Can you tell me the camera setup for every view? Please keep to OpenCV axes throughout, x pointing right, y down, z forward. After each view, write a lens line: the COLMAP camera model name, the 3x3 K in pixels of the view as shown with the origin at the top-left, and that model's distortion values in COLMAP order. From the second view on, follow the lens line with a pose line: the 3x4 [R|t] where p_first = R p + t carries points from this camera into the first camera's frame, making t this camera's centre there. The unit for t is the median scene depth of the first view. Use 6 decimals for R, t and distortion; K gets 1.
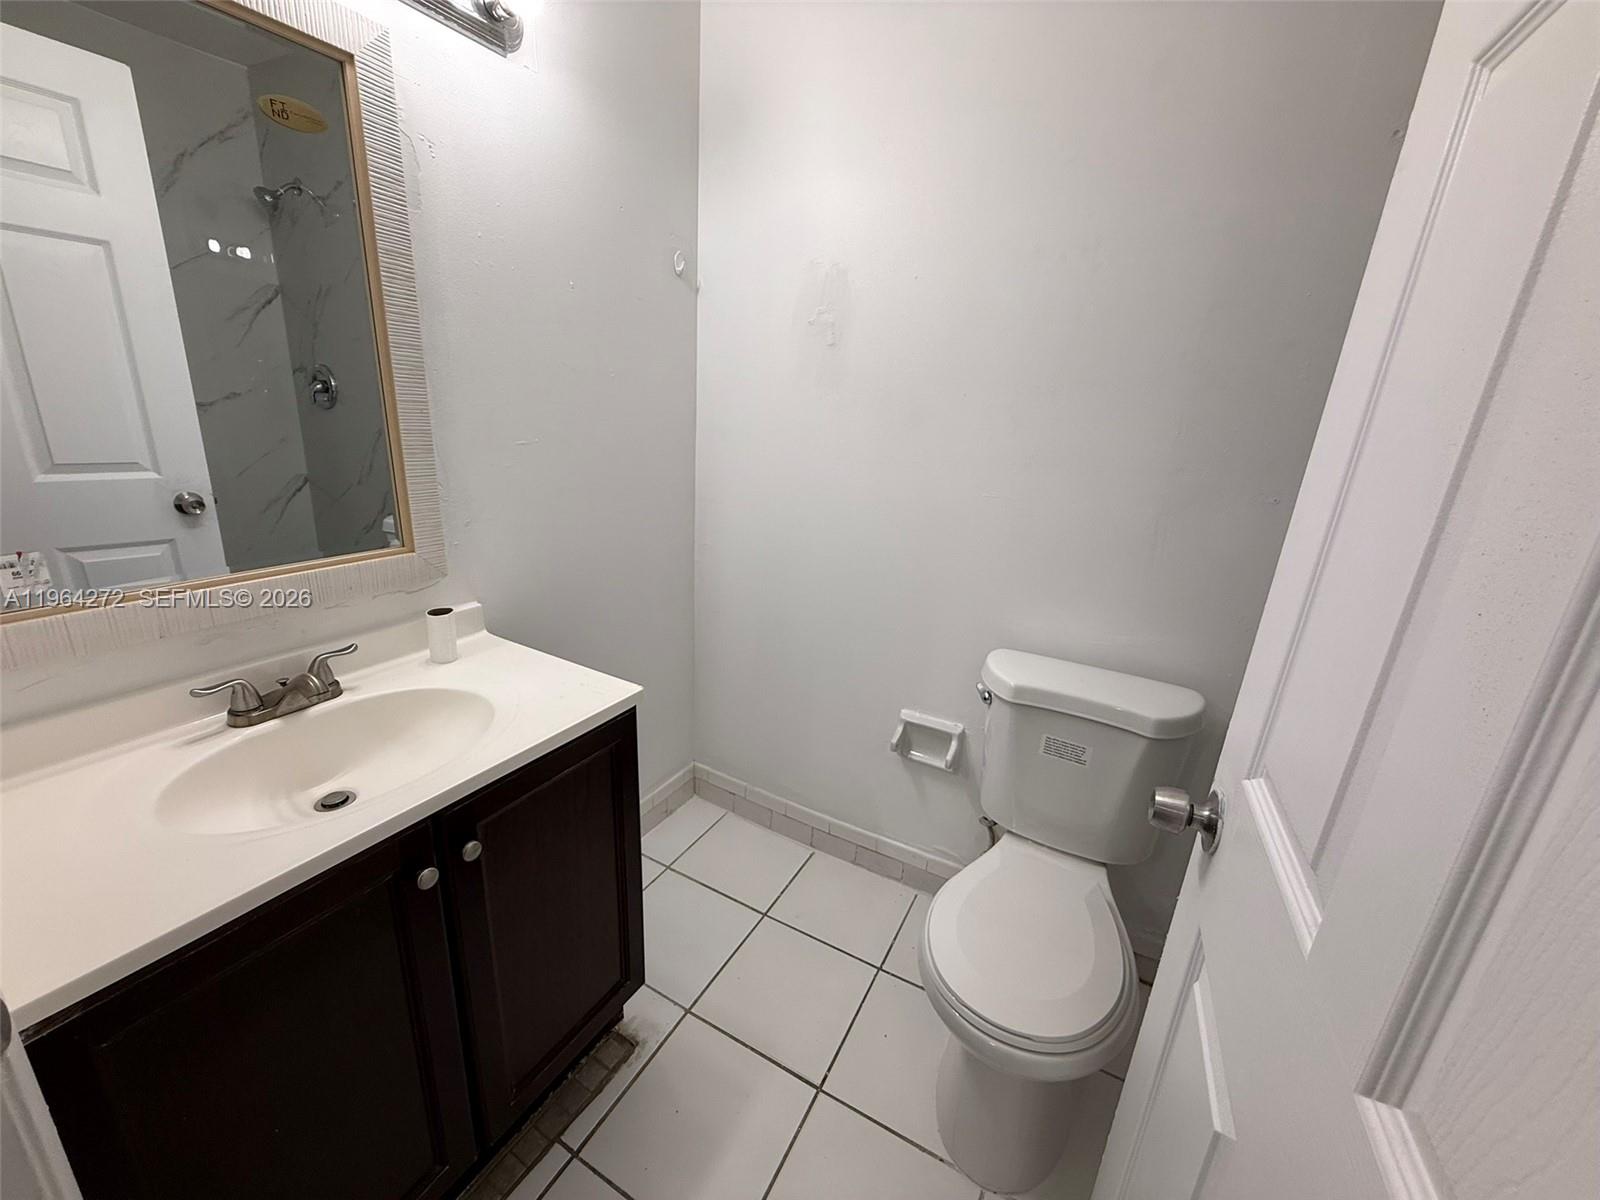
lens RADIAL K [[633.0, 0, 794.3], [0, 633.0, 599.2], [0, 0, 1]] dist [-0.006549, 0.000621]
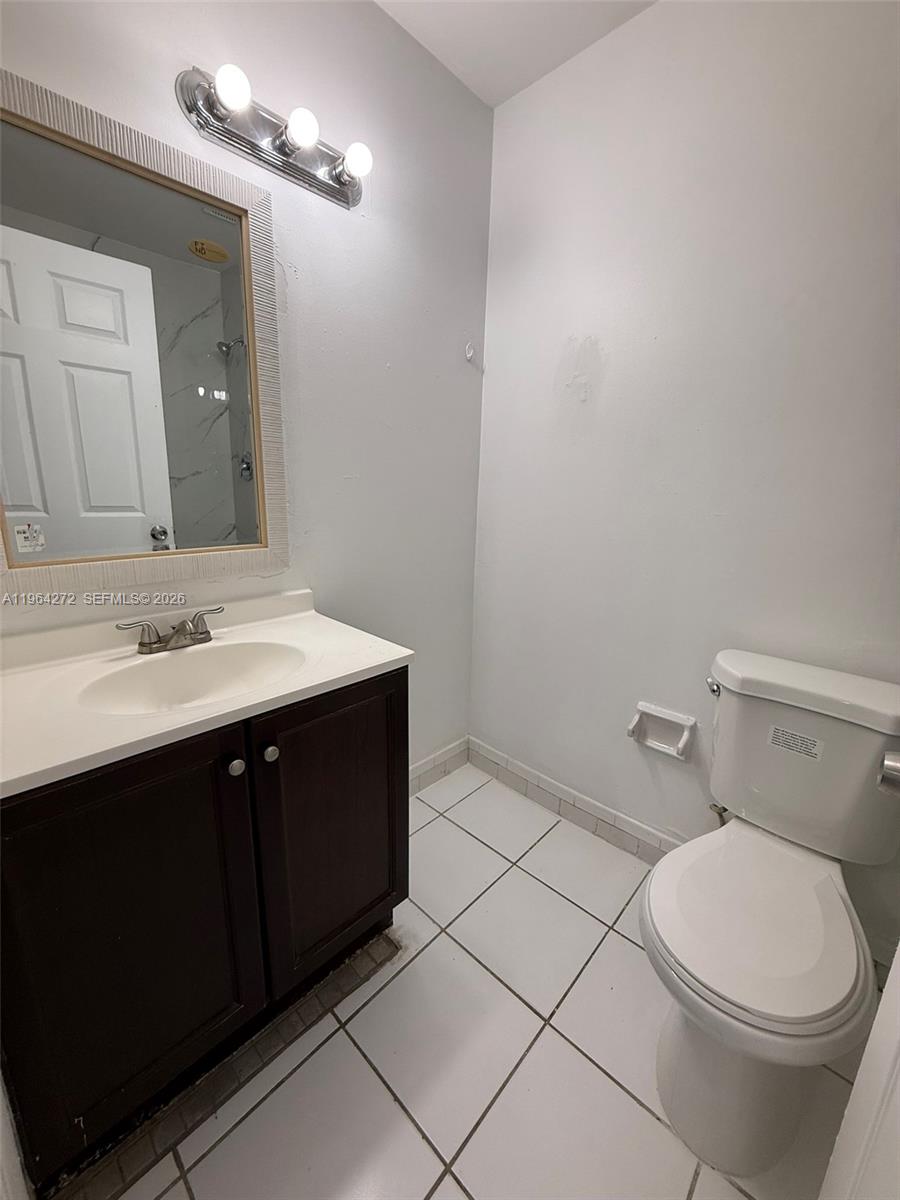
lens RADIAL K [[474.7, 0, 451.1], [0, 474.7, 597.7], [0, 0, 1]] dist [-0.006549, 0.000621]
pose [[0.968815, 0.031524, -0.245772, 0.057200], [-0.050504, 0.996175, -0.071309, 0.082975], [0.242584, 0.081498, 0.966701, 0.070390]]
